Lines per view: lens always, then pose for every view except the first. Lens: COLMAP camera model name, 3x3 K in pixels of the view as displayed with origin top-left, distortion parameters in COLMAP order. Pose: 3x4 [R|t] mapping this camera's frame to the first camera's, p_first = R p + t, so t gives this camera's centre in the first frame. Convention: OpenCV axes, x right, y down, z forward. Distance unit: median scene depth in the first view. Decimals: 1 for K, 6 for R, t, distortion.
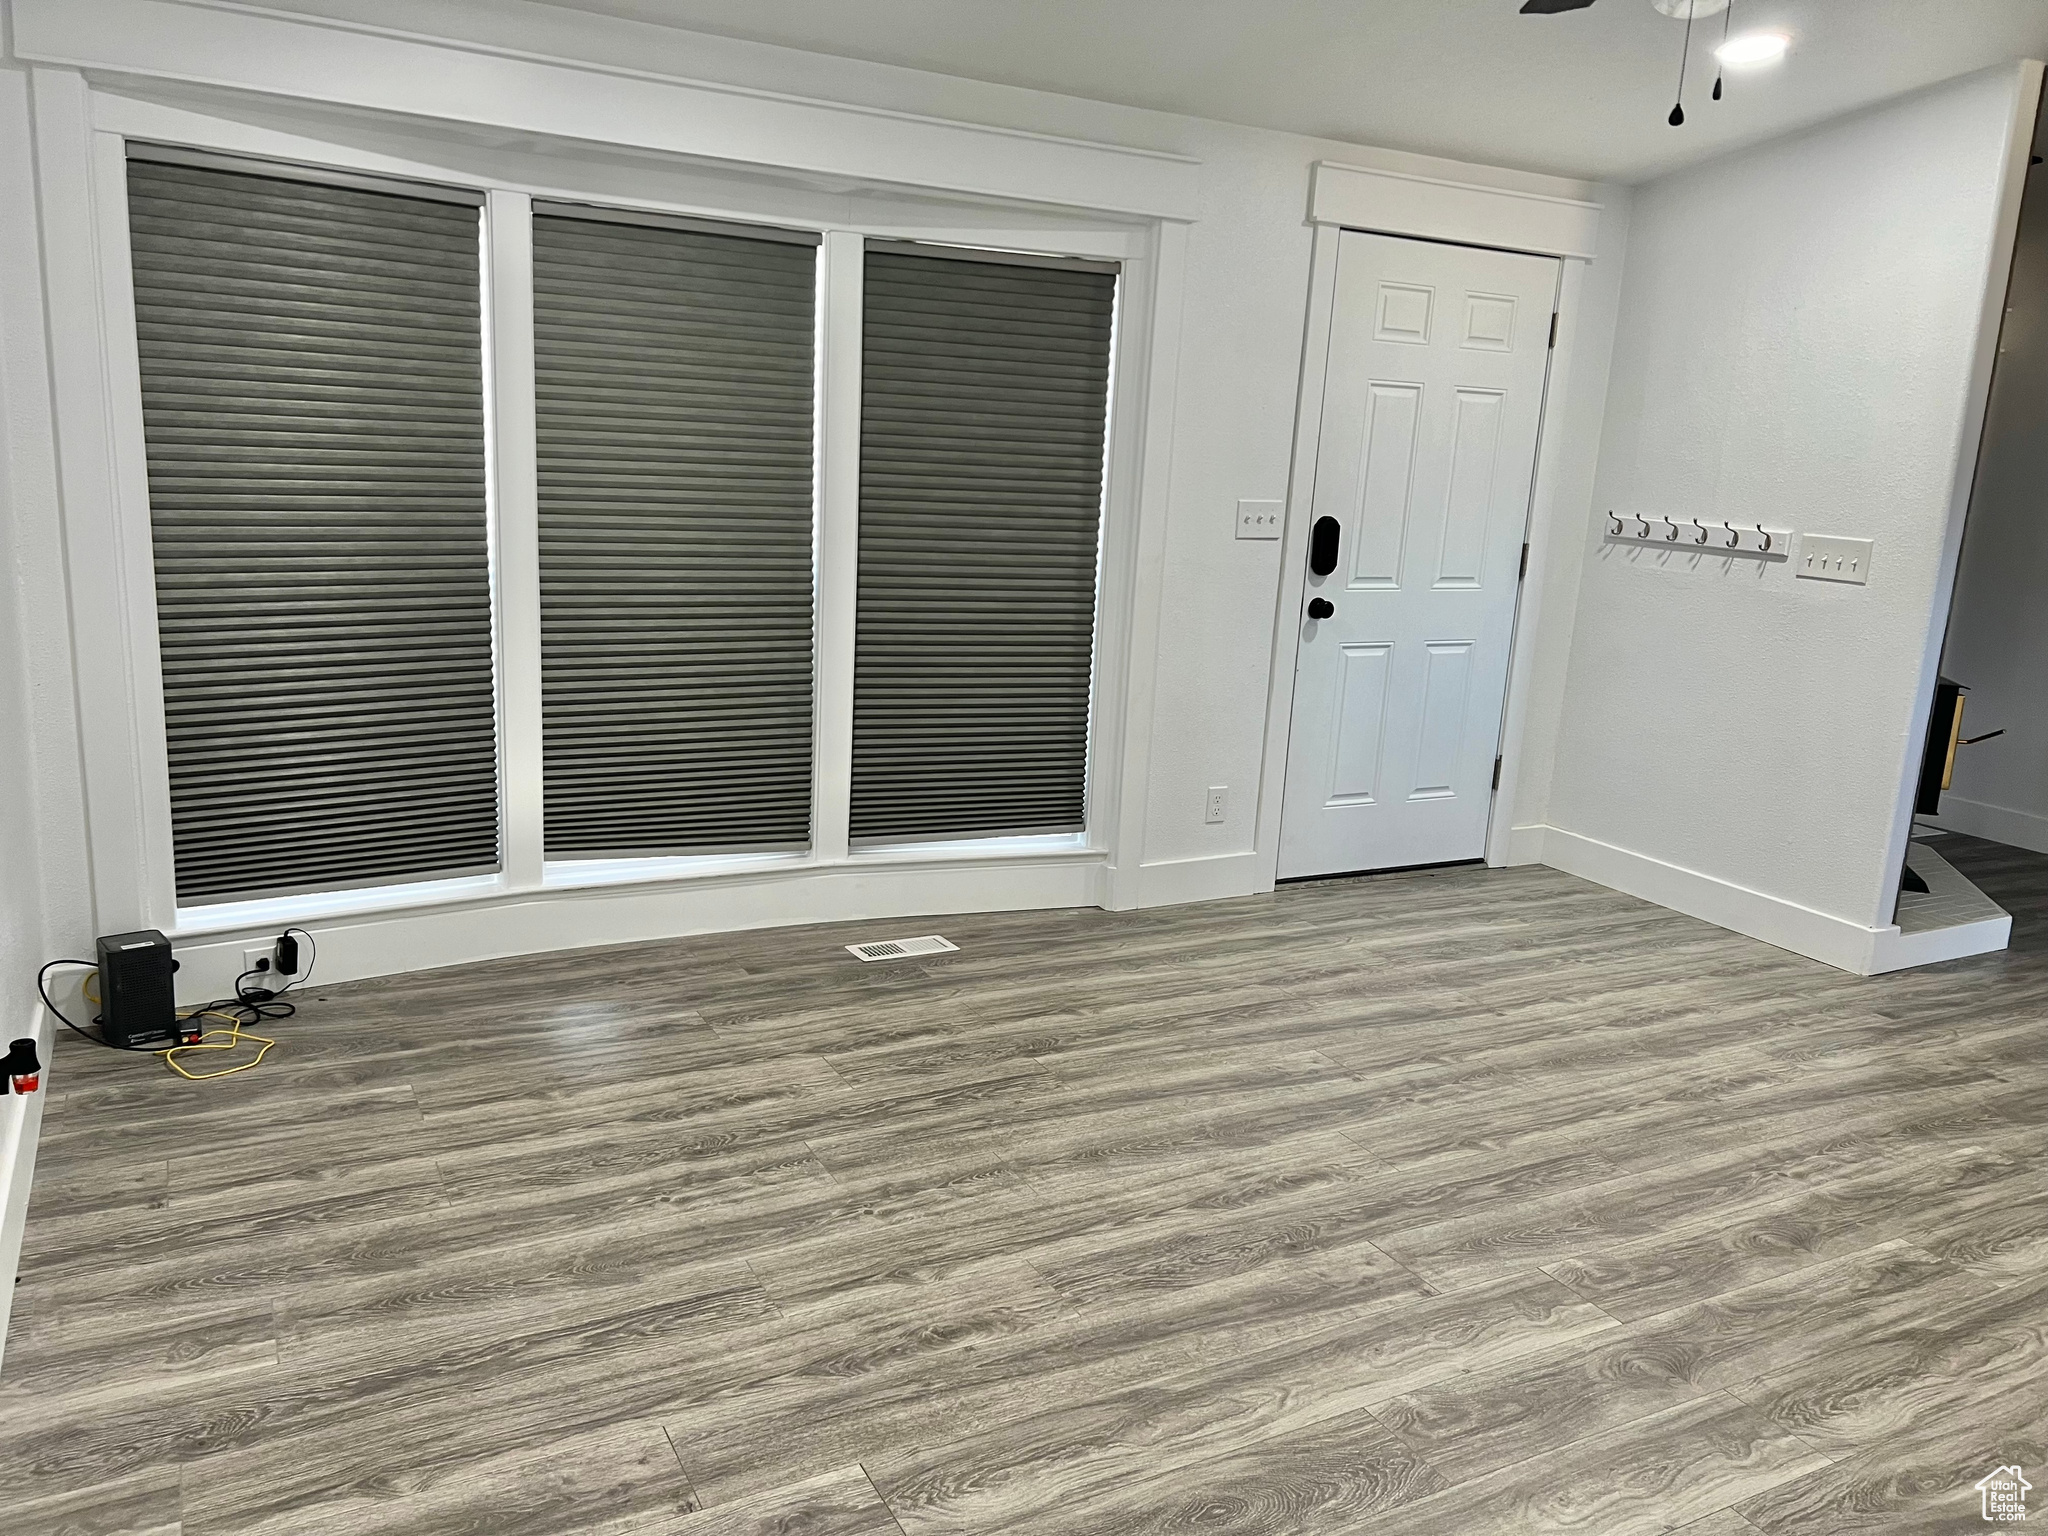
lens RADIAL K [[1515.4, 0, 1039.0], [0, 1515.4, 770.0], [0, 0, 1]] dist [0.029098, -0.041770]
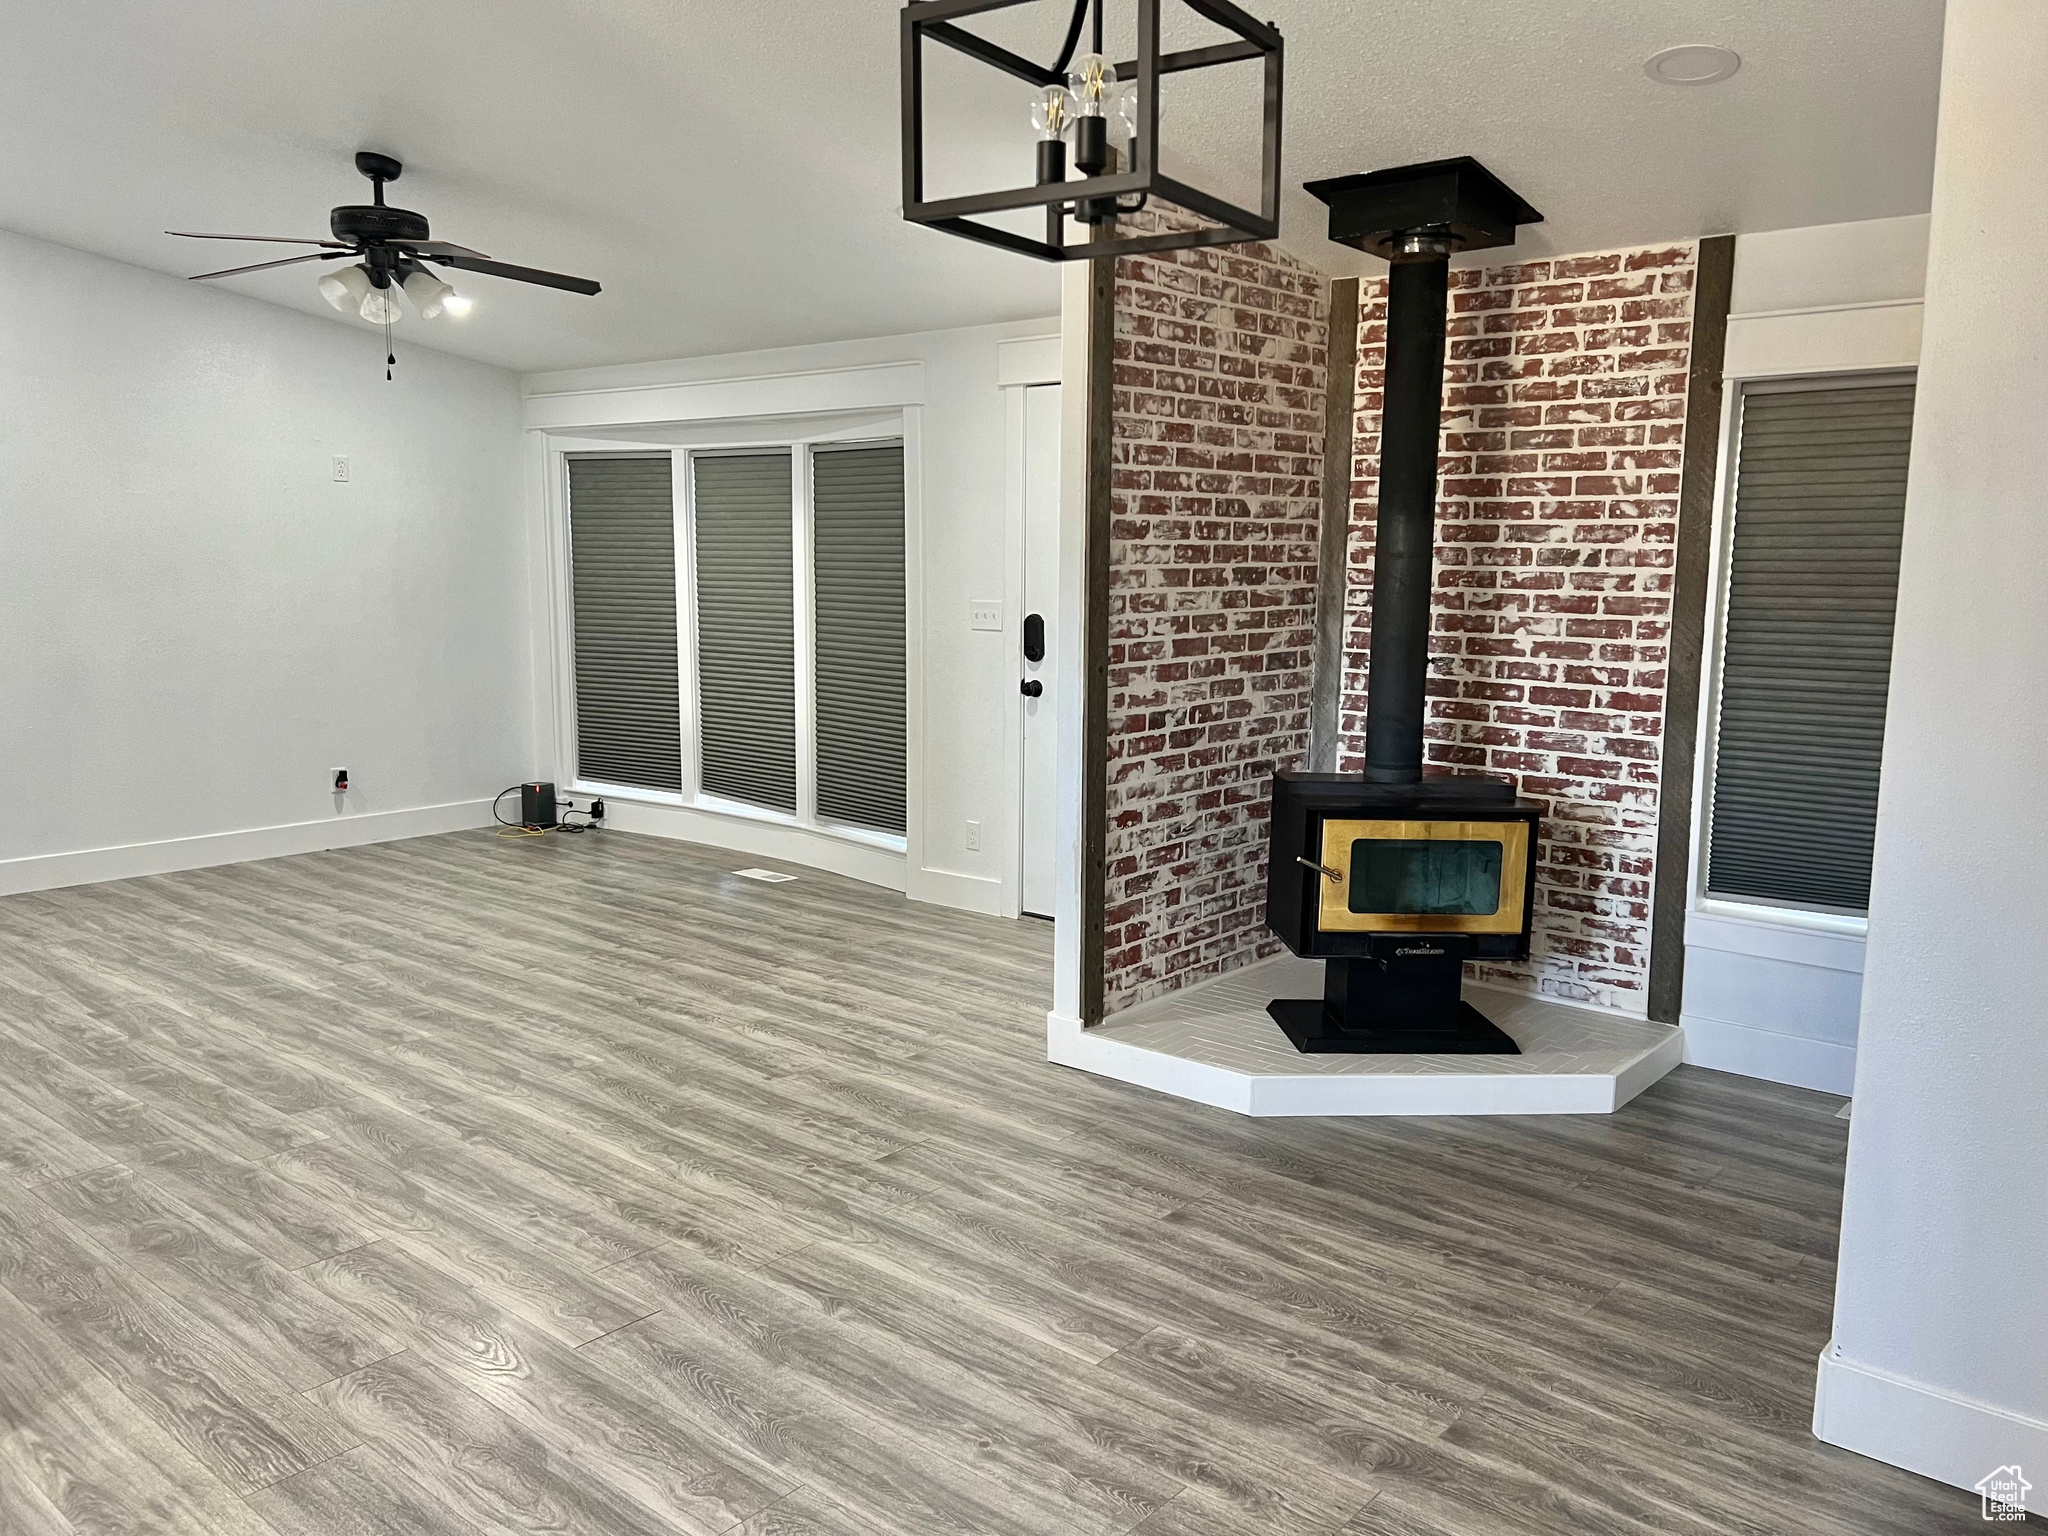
lens RADIAL K [[1515.4, 0, 1038.0], [0, 1515.4, 771.4], [0, 0, 1]] dist [0.029098, -0.041770]
pose [[0.401563, 0.084151, -0.911957, 1.668908], [-0.188558, 0.982033, 0.007590, -0.064343], [0.896210, 0.168909, 0.410215, 0.657418]]
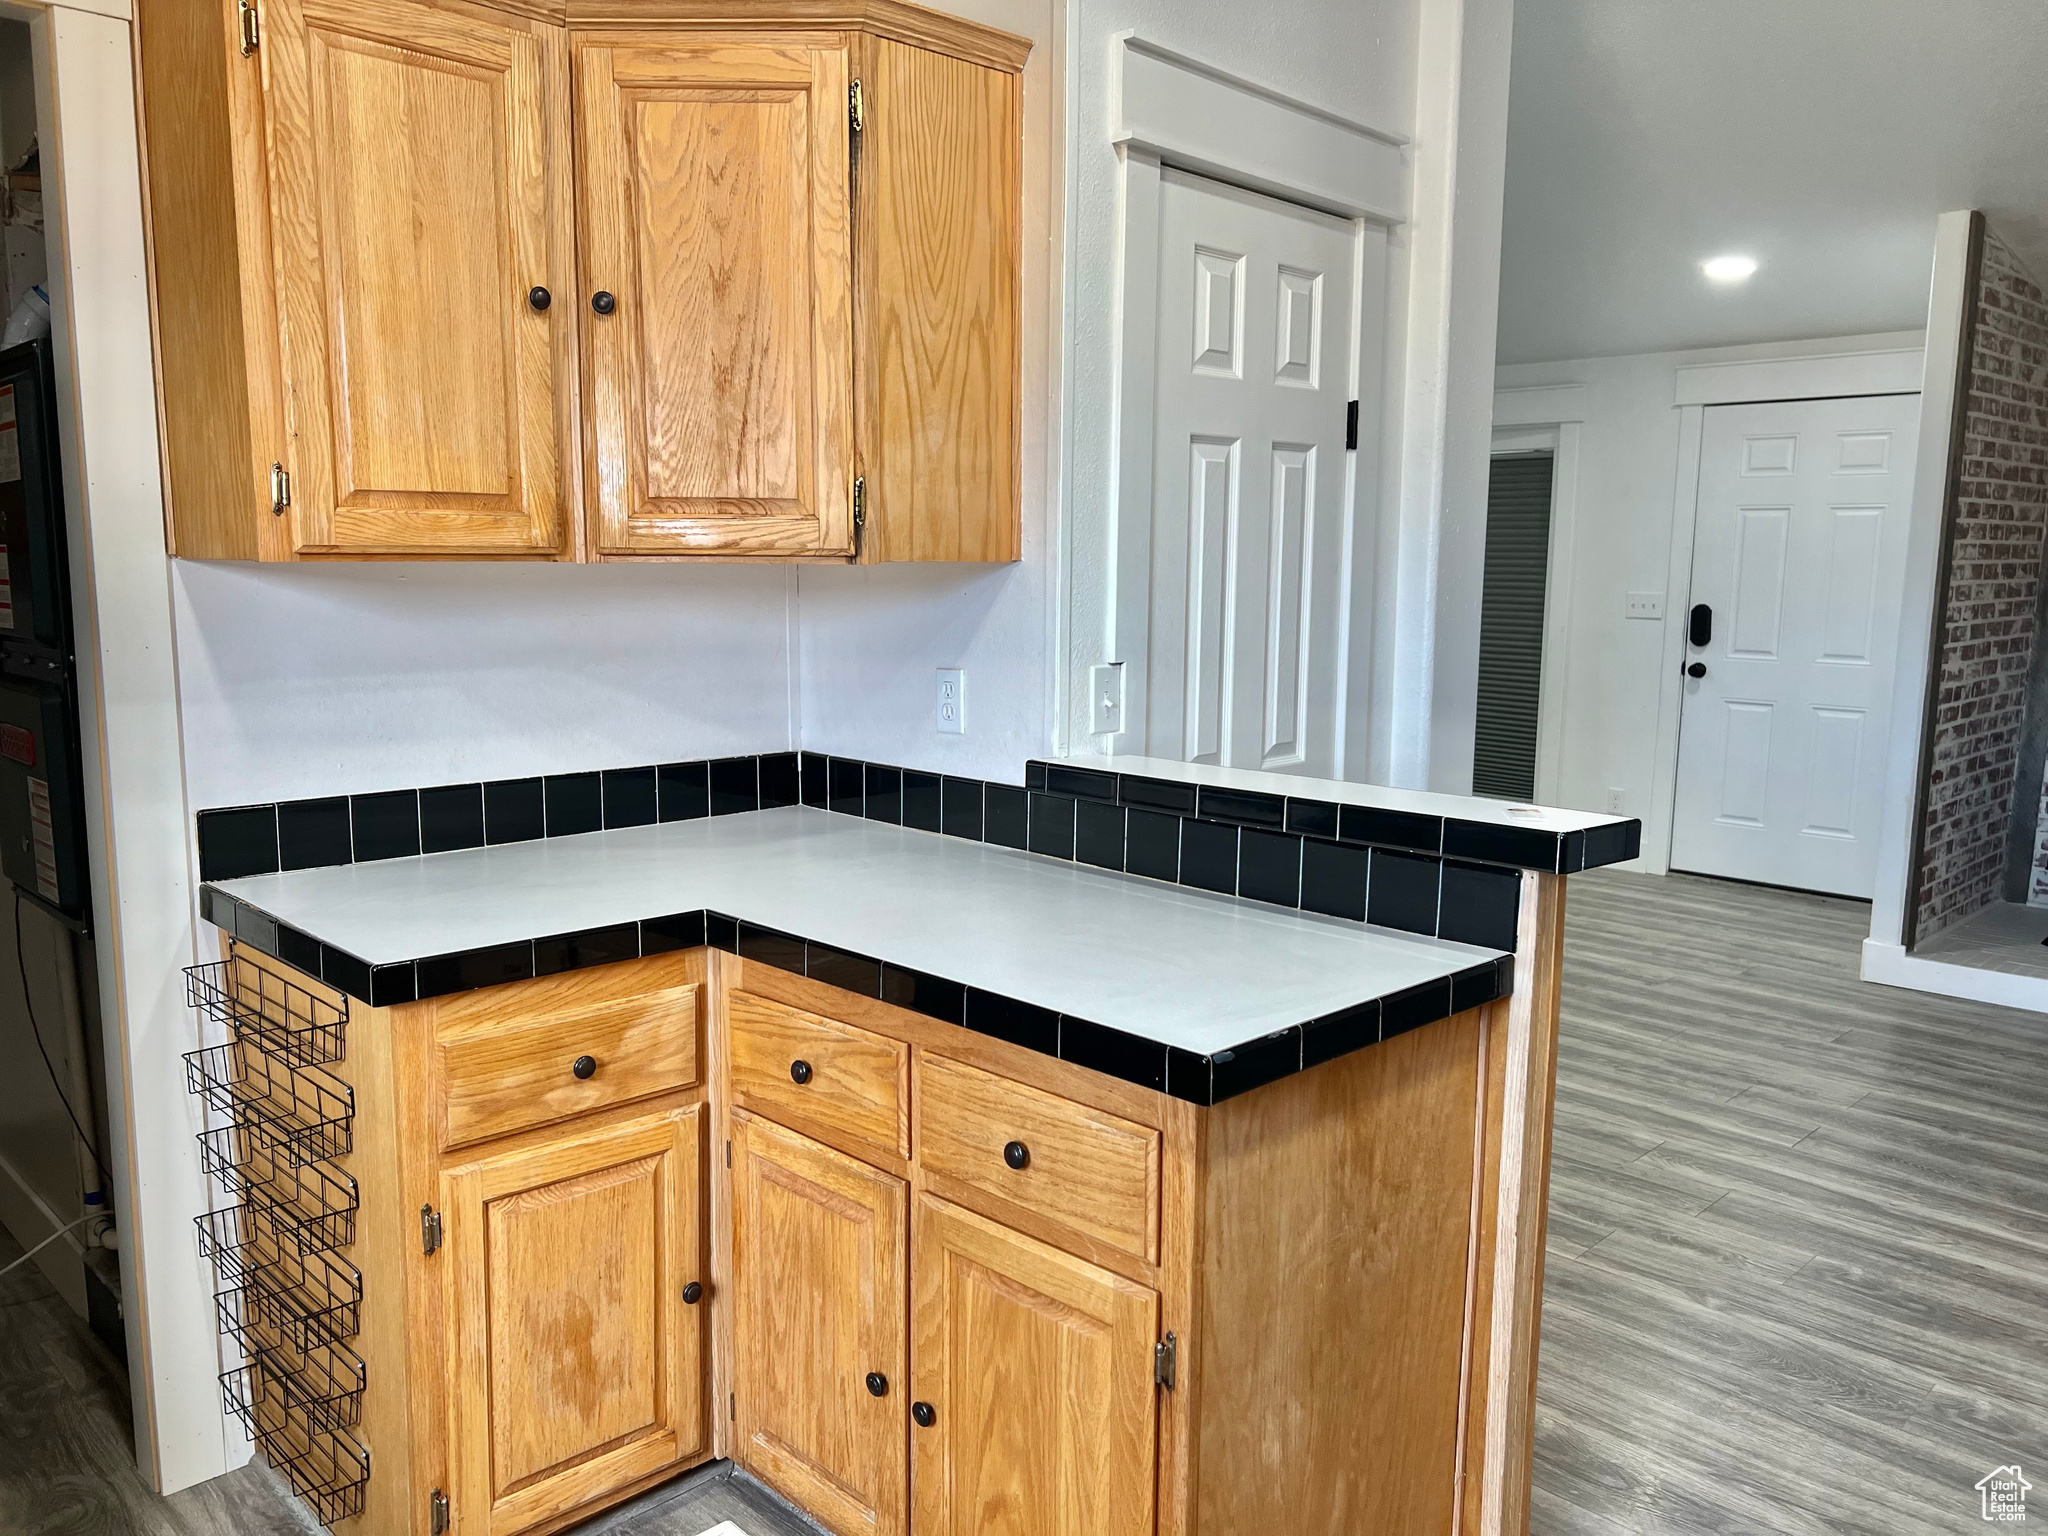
lens RADIAL K [[1515.4, 0, 1012.5], [0, 1515.4, 751.5], [0, 0, 1]] dist [0.029098, -0.041770]
pose [[0.301097, 0.077784, -0.950416, 1.691443], [-0.202879, 0.979075, 0.015857, 0.090436], [0.931762, 0.188045, 0.310577, 0.002488]]
